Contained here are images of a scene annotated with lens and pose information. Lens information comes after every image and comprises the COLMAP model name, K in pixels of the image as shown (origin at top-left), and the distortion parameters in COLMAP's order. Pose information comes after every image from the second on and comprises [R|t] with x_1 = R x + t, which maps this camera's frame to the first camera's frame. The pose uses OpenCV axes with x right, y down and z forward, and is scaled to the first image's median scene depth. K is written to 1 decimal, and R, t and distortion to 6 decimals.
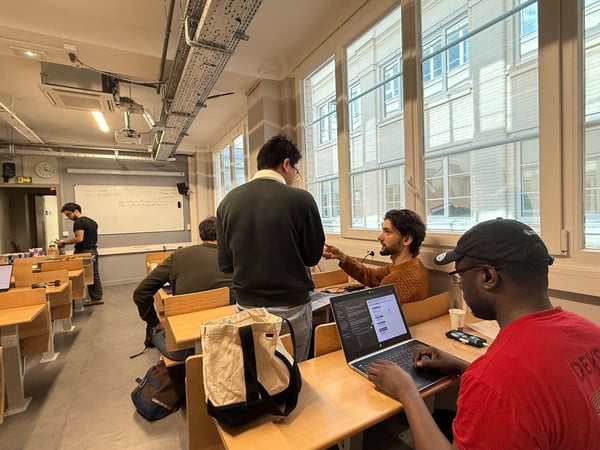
lens RADIAL K [[298.3, 0, 300.3], [0, 298.3, 224.4], [0, 0, 1]] dist [0.001723, -0.001024]
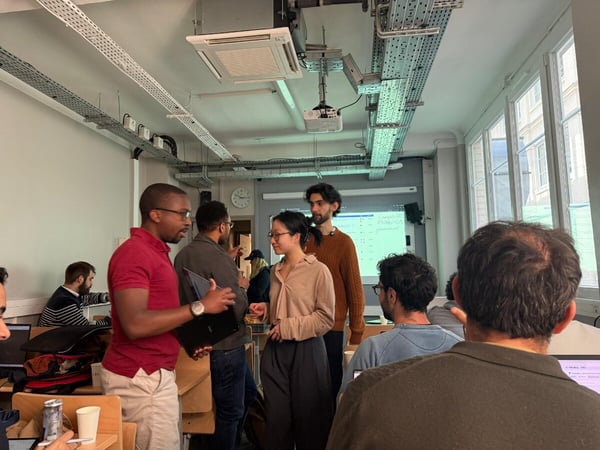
lens RADIAL K [[422.3, 0, 301.1], [0, 422.3, 228.4], [0, 0, 1]] dist [0.073298, -0.096779]
pose [[0.803307, -0.040326, -0.594198, -0.099015], [-0.028688, 0.993927, -0.106237, 0.007884], [0.594874, 0.102388, 0.797271, 0.264643]]
